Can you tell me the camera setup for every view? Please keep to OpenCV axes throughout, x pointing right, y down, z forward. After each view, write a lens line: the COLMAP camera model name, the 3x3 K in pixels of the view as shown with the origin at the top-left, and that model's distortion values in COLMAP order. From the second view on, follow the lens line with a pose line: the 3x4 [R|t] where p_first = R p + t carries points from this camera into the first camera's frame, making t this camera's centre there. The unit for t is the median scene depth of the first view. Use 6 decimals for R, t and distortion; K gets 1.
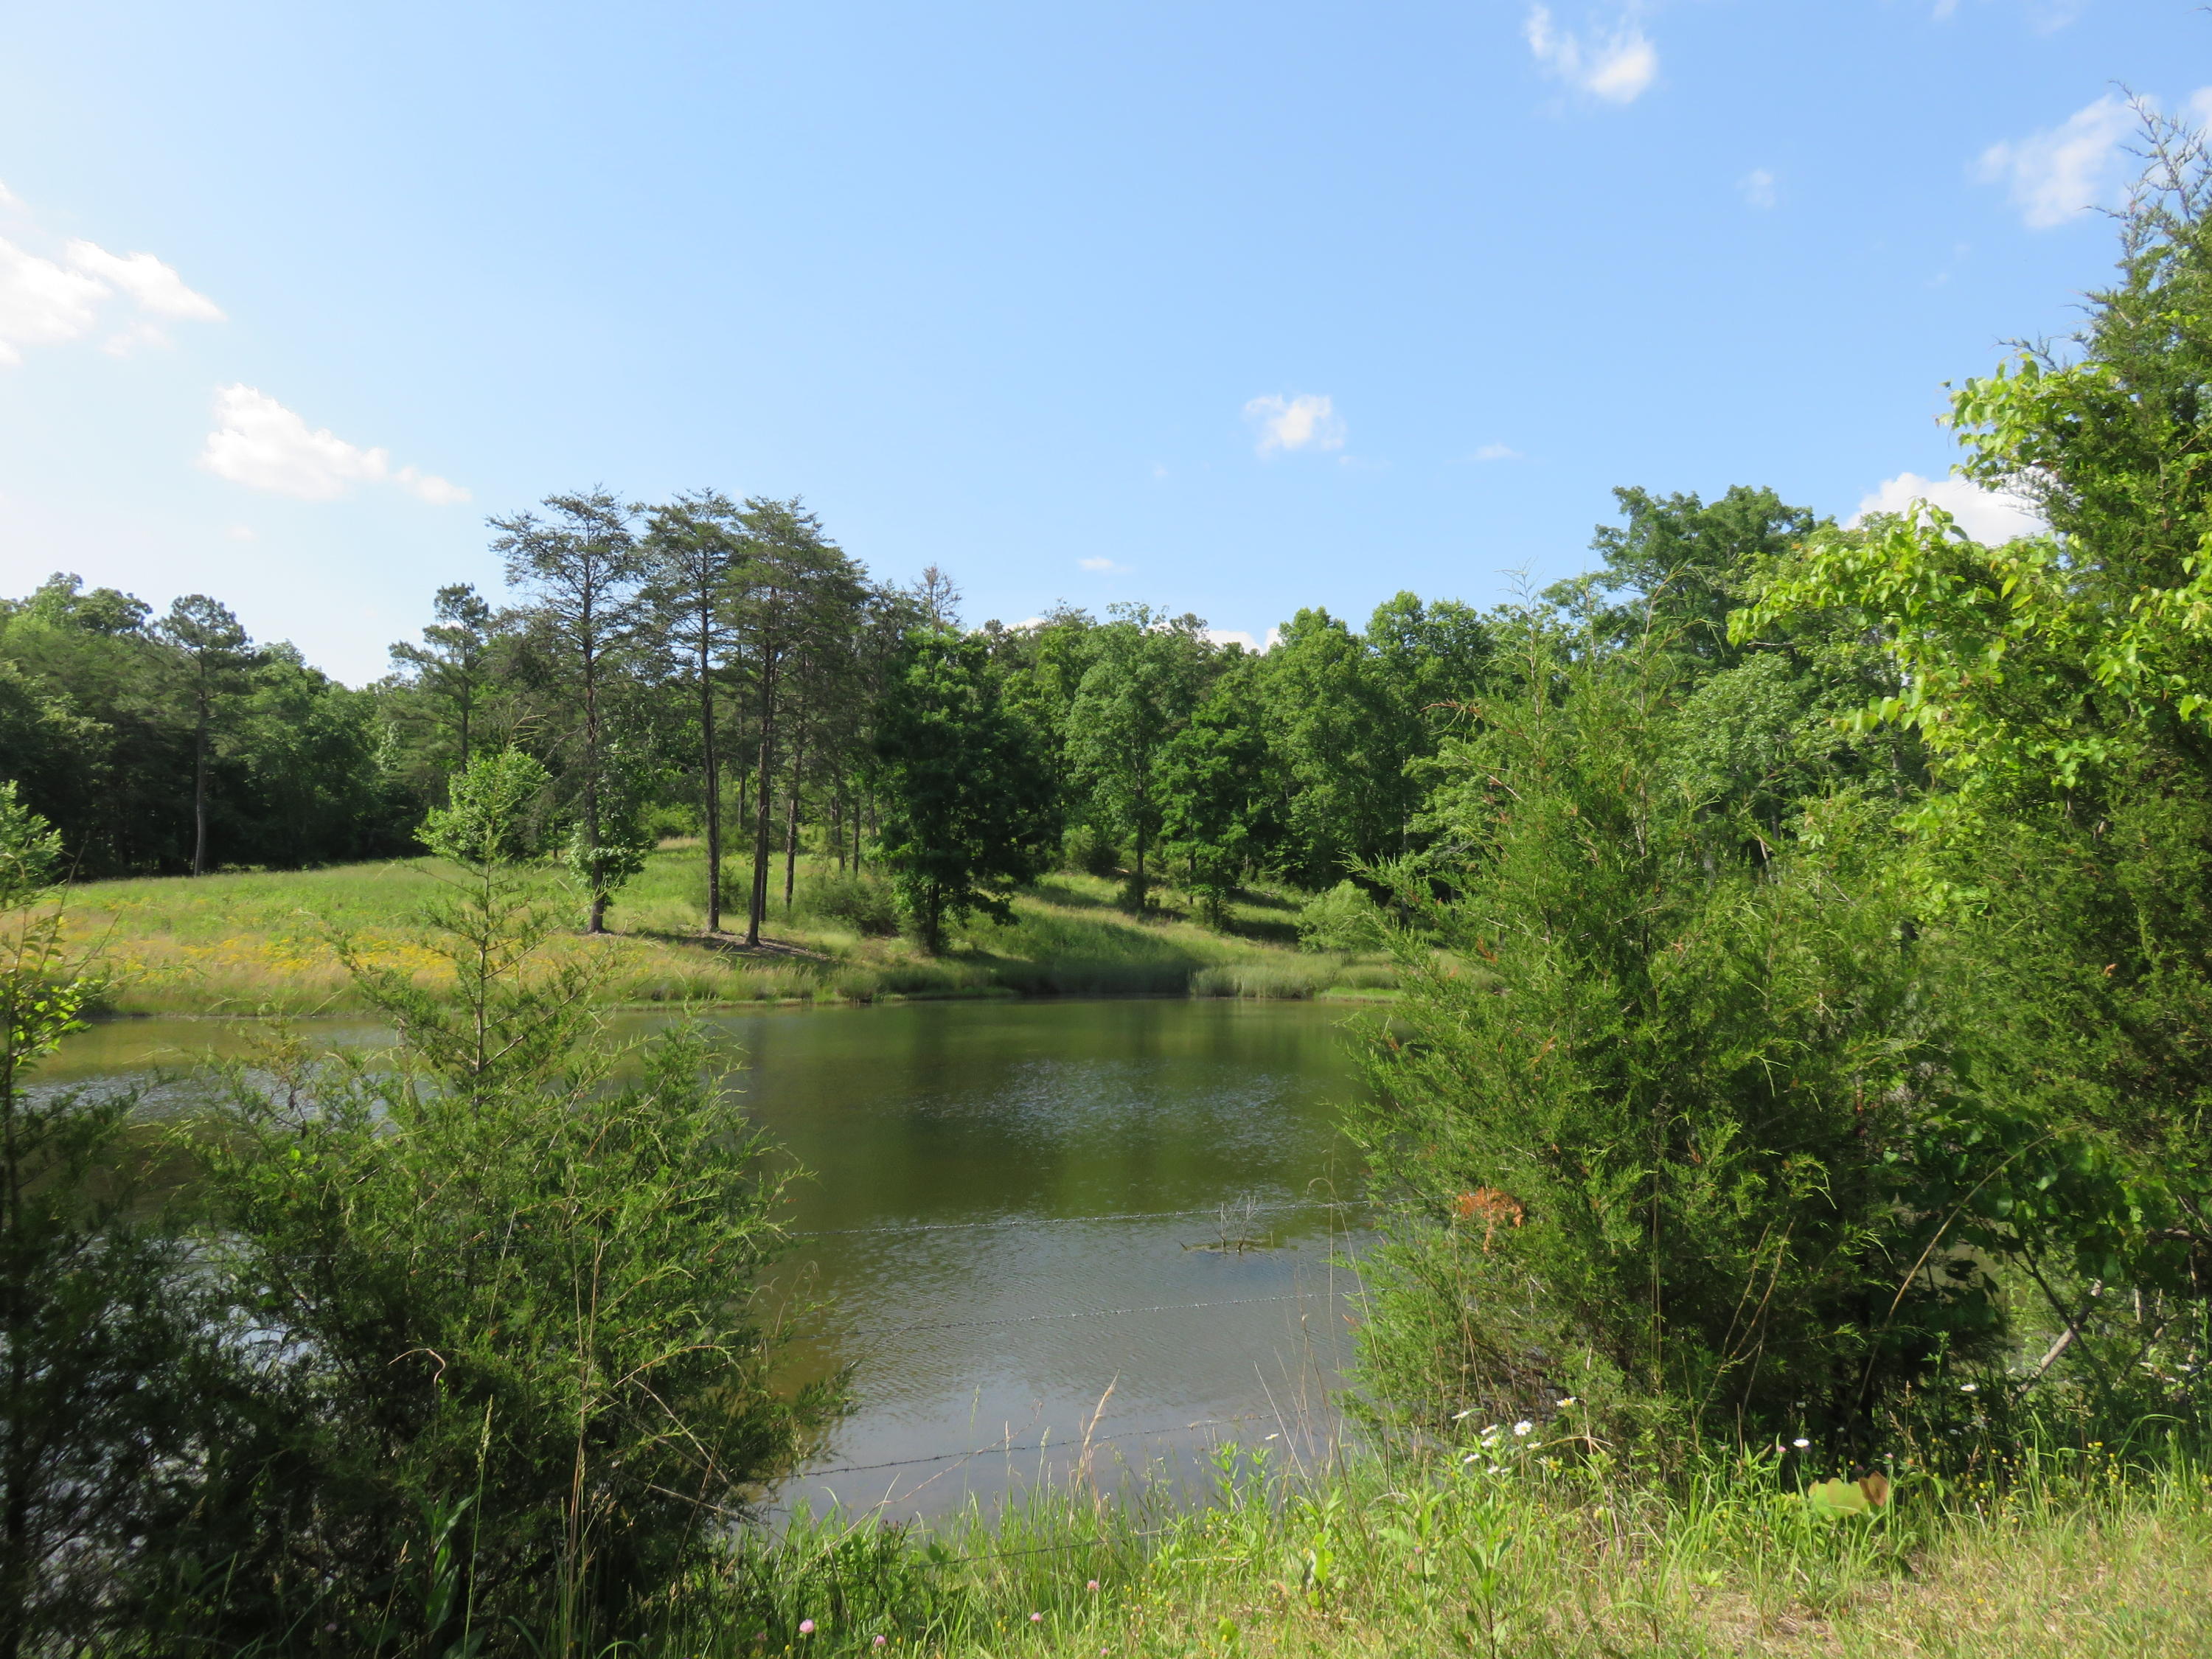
lens RADIAL K [[1637.1, 0, 1106.0], [0, 1637.1, 829.5], [0, 0, 1]] dist [0.064249, -0.002881]
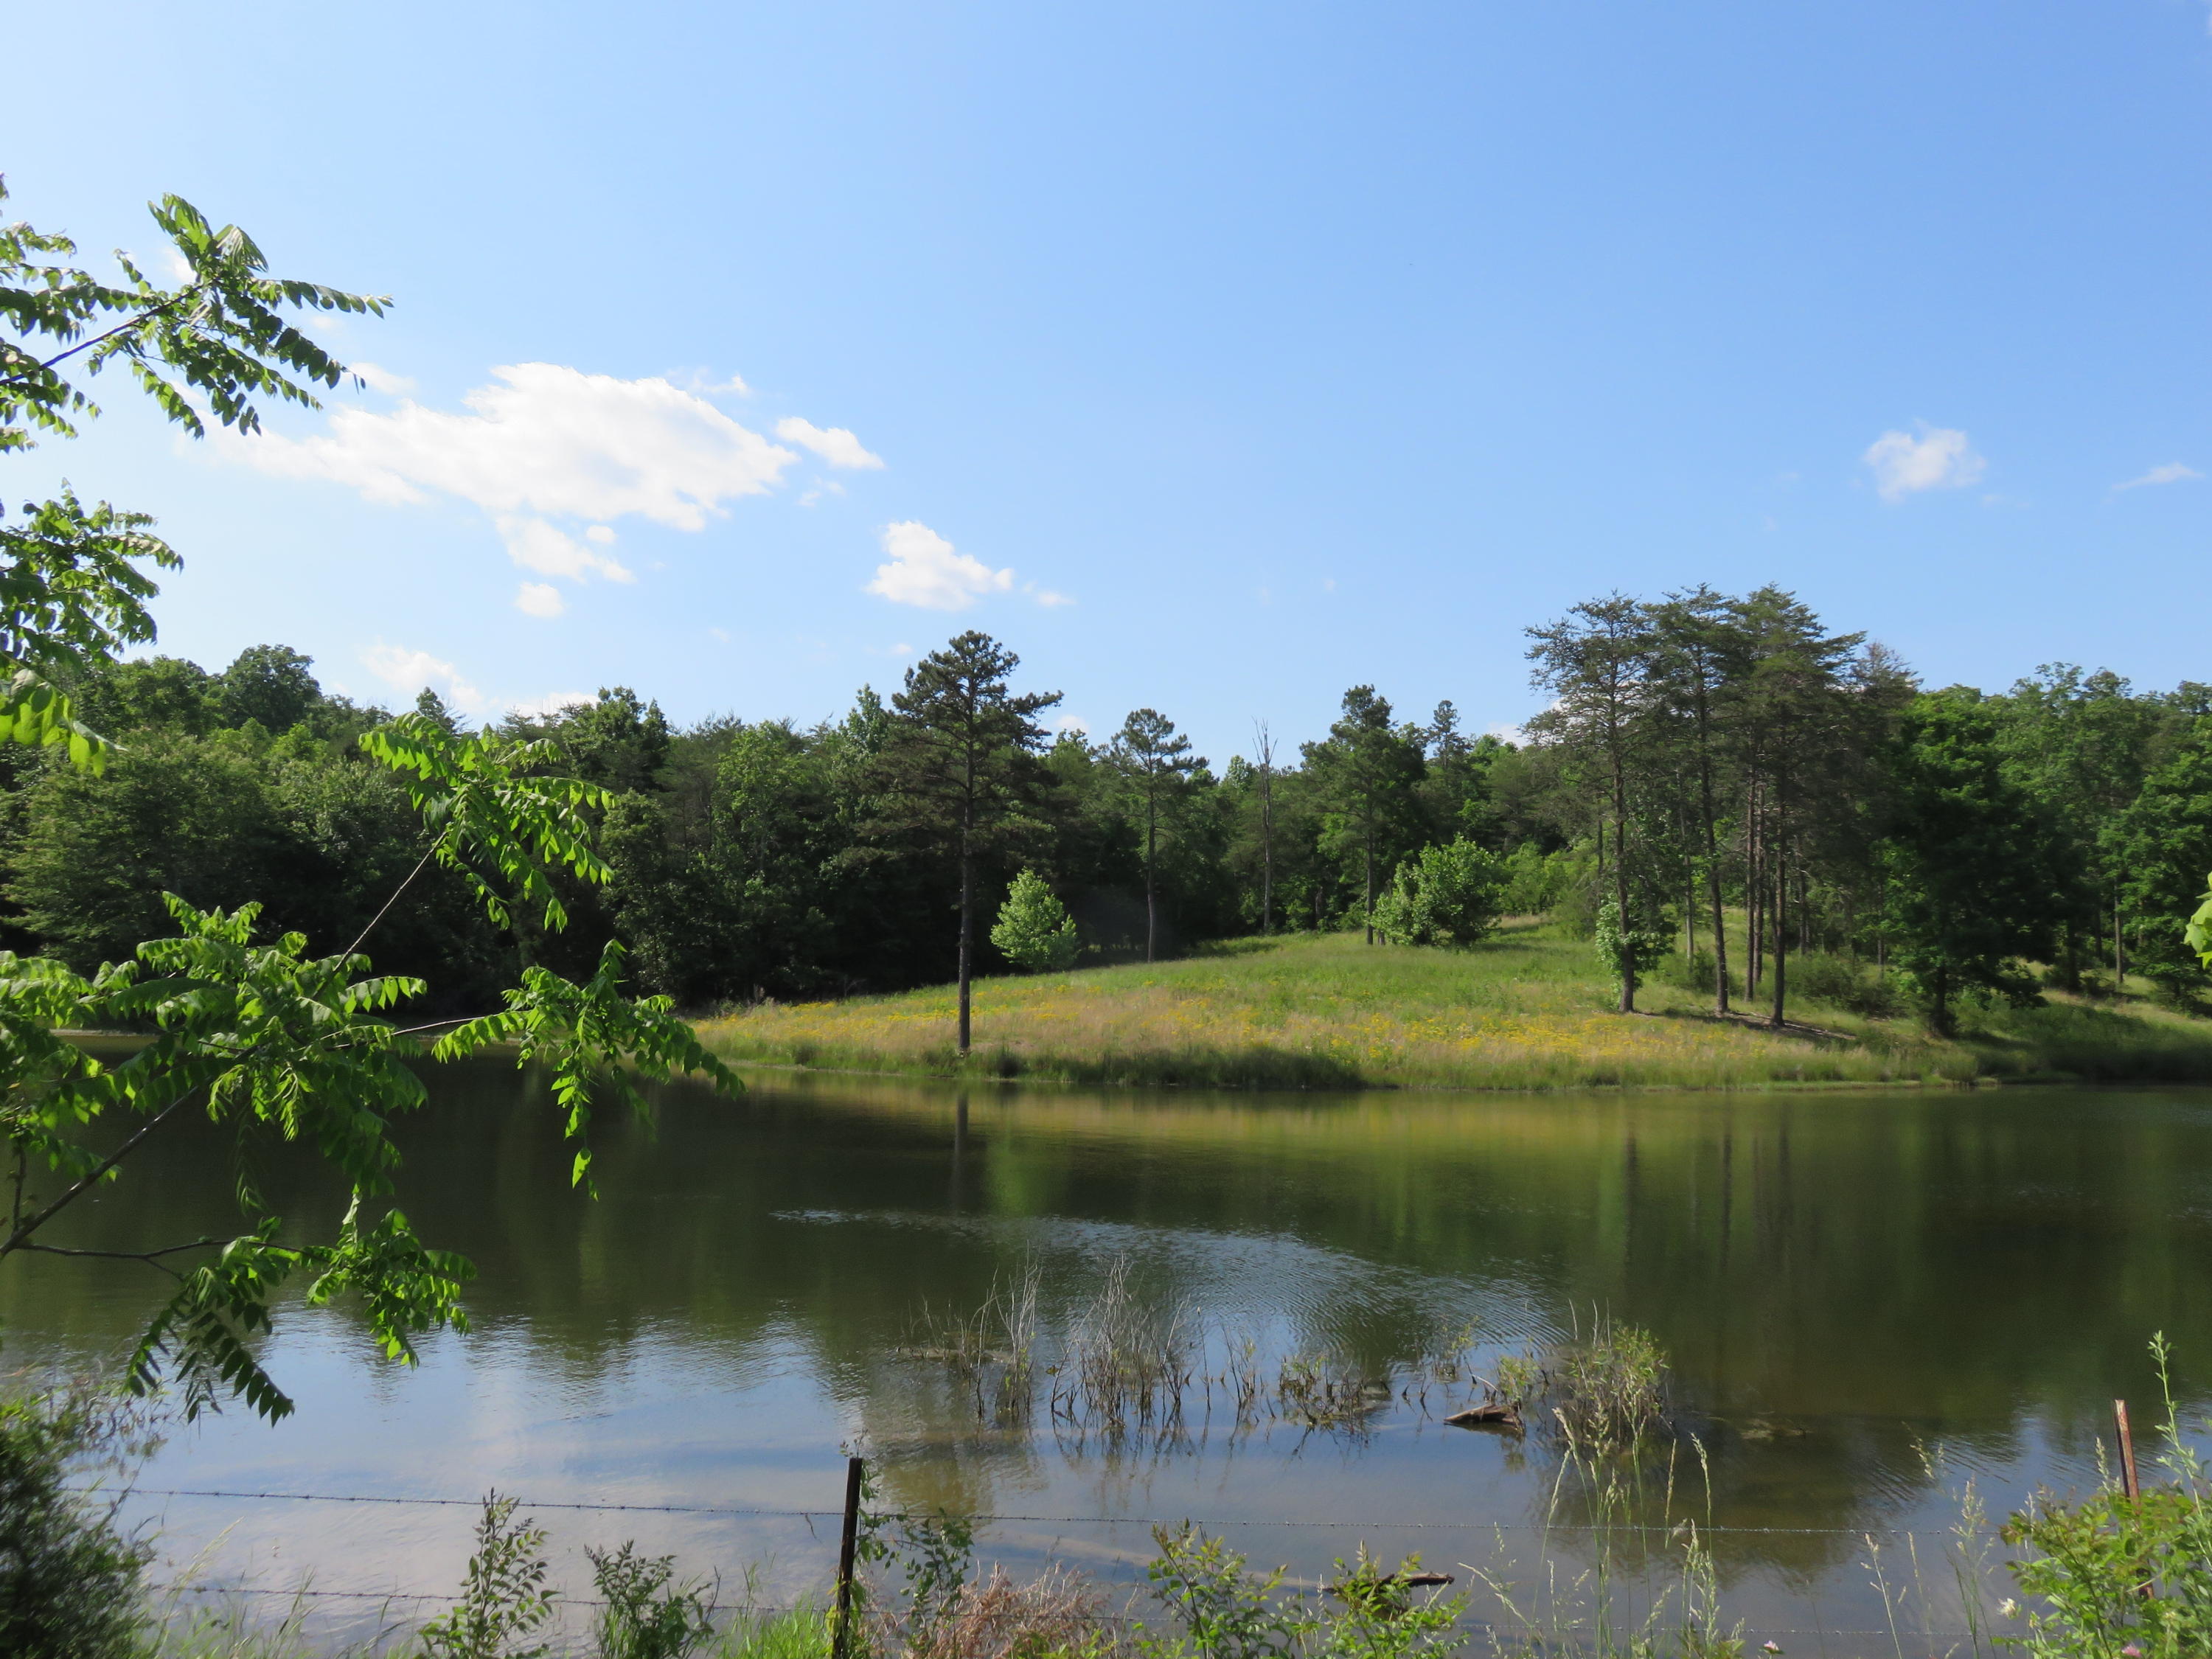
lens RADIAL K [[1604.8, 0, 1106.0], [0, 1604.8, 829.5], [0, 0, 1]] dist [0.010275, 0.003134]
pose [[0.953853, -0.026545, -0.299098, -0.243481], [0.014264, 0.998966, -0.043171, -0.011128], [0.299935, 0.036912, 0.953245, -0.060692]]
